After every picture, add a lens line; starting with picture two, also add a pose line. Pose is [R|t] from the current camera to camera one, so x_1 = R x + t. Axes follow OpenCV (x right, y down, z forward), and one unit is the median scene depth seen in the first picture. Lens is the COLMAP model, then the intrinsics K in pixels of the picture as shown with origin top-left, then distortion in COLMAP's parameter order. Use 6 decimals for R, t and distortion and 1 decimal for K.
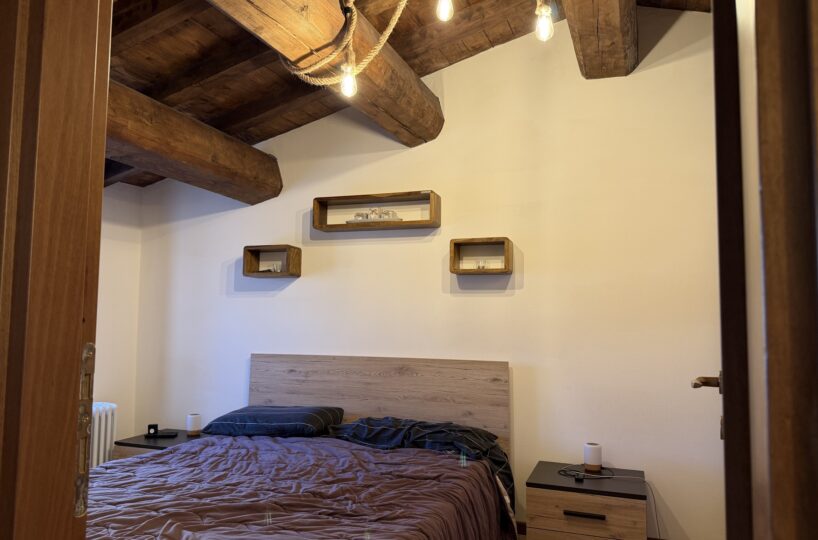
lens RADIAL K [[576.7, 0, 405.9], [0, 576.7, 270.8], [0, 0, 1]] dist [0.144843, -0.225538]
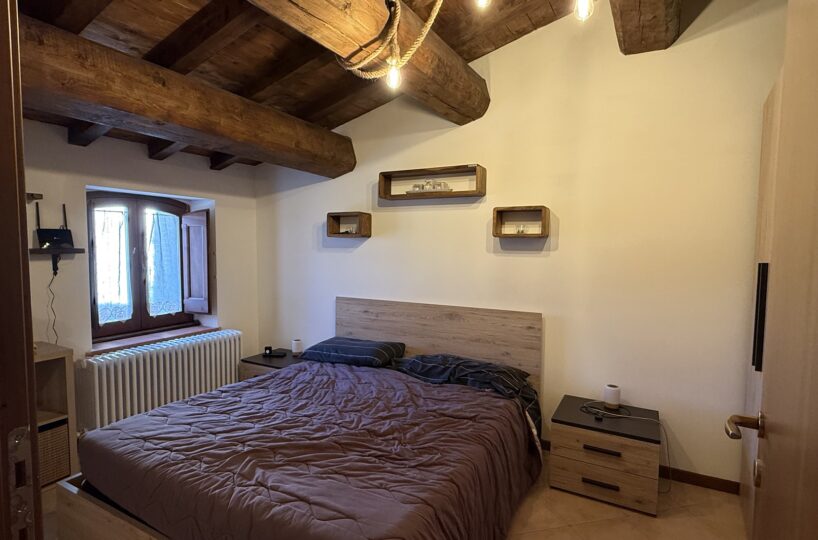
lens RADIAL K [[425.9, 0, 406.3], [0, 425.9, 268.9], [0, 0, 1]] dist [0.013930, 0.001542]
pose [[0.988482, 0.008630, -0.151092, 0.036136], [0.011841, 0.990902, 0.134065, -0.051699], [0.150875, -0.134310, 0.979386, 0.128874]]
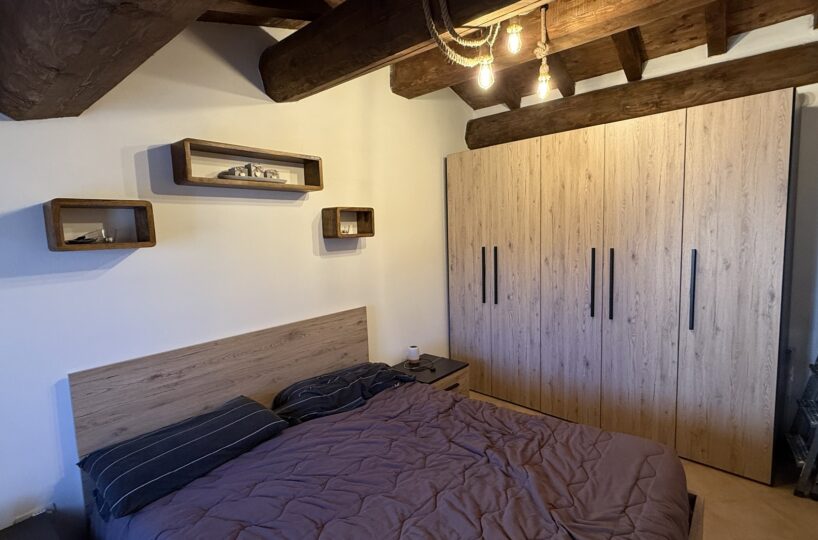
lens RADIAL K [[413.2, 0, 409.8], [0, 413.2, 266.3], [0, 0, 1]] dist [-0.001435, -0.000403]
pose [[0.338251, -0.104192, 0.935270, -0.640525], [-0.042892, 0.991112, 0.125926, -0.049904], [-0.940078, -0.082710, 0.330776, 0.624126]]
